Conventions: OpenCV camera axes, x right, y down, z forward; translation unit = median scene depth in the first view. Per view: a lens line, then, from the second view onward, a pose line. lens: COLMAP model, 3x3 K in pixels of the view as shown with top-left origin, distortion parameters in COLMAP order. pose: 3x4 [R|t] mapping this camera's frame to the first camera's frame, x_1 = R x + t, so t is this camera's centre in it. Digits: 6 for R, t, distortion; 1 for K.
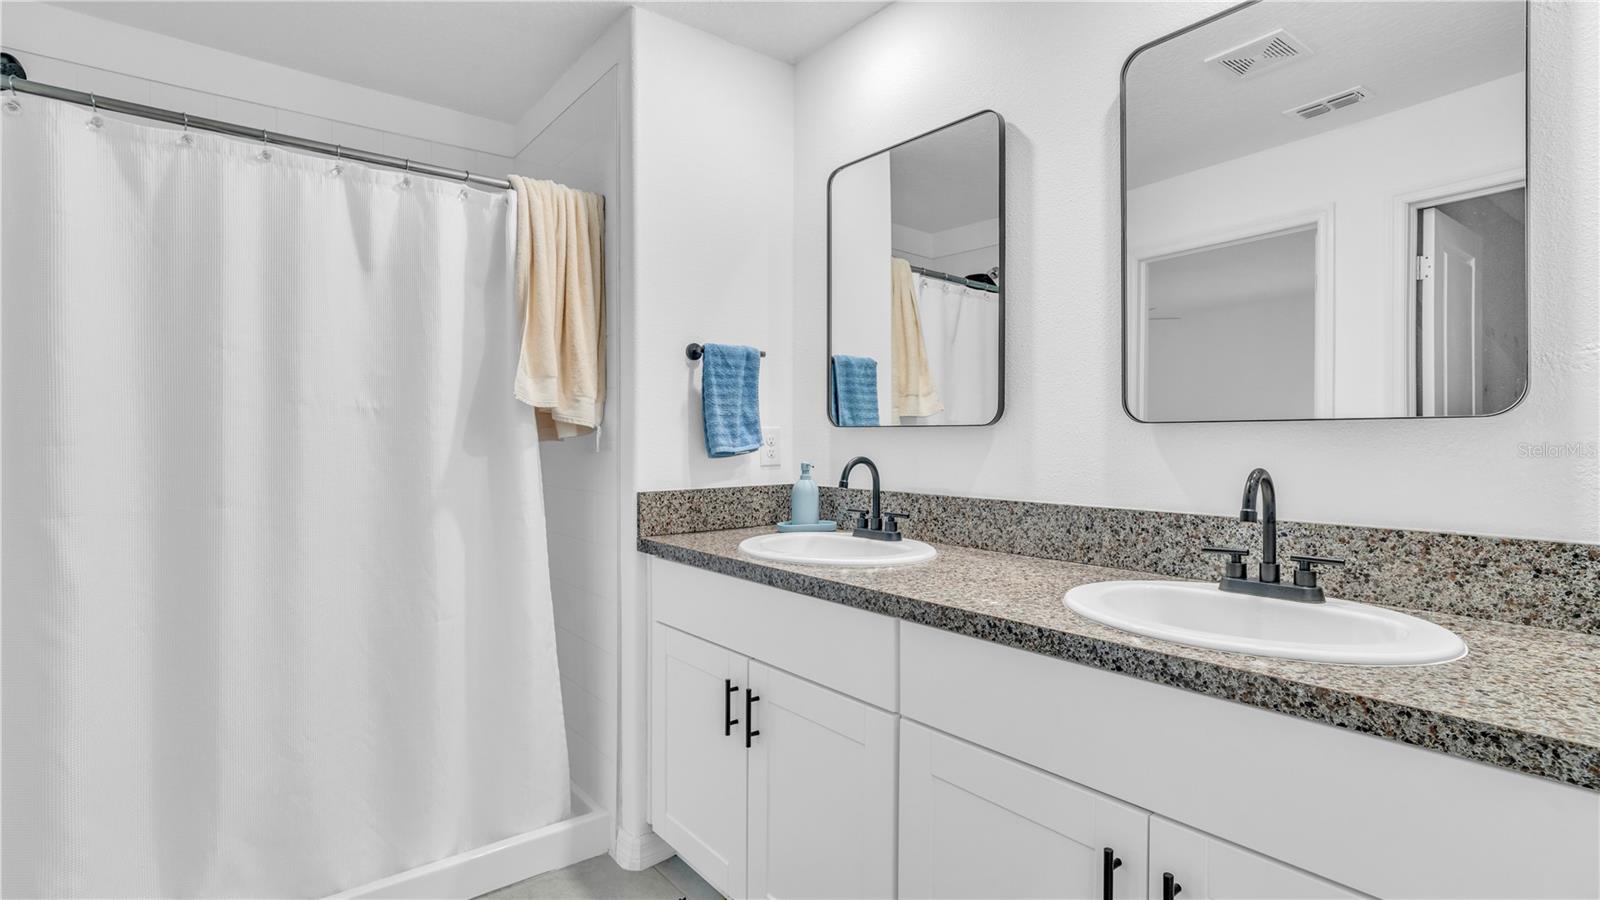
lens RADIAL K [[750.0, 0, 799.3], [0, 750.0, 438.5], [0, 0, 1]] dist [-0.021105, 0.009938]
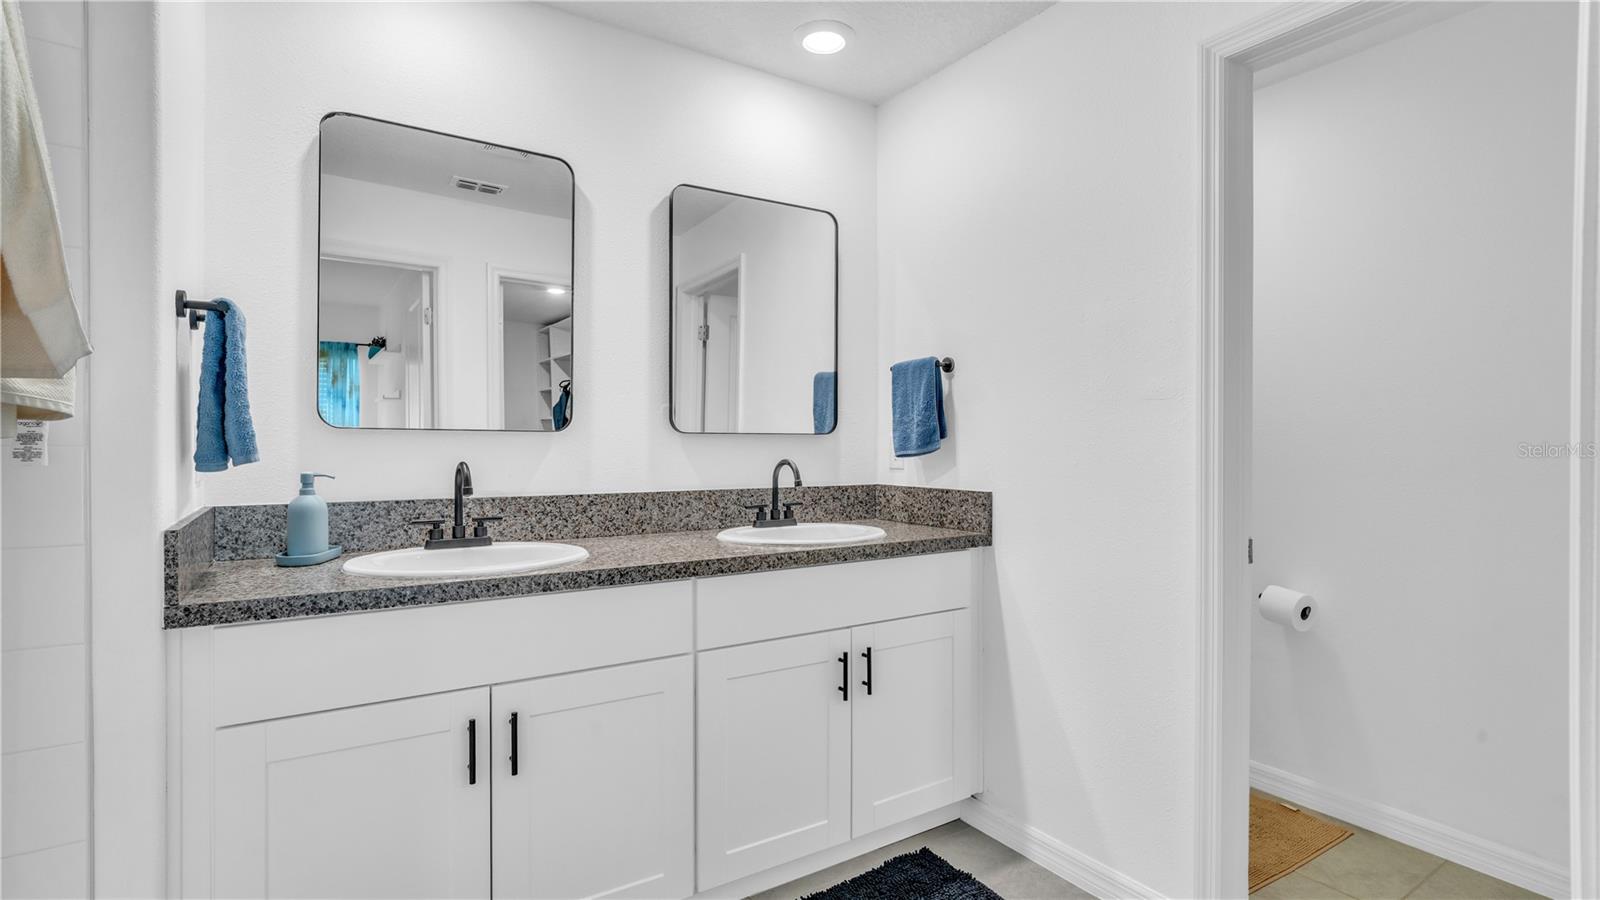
lens RADIAL K [[750.0, 0, 799.3], [0, 750.0, 438.5], [0, 0, 1]] dist [-0.021105, 0.009938]
pose [[0.114951, 0.009991, 0.993321, -0.946748], [0.000244, 0.999949, -0.010086, 0.005599], [-0.993371, 0.001402, 0.114943, 0.546894]]
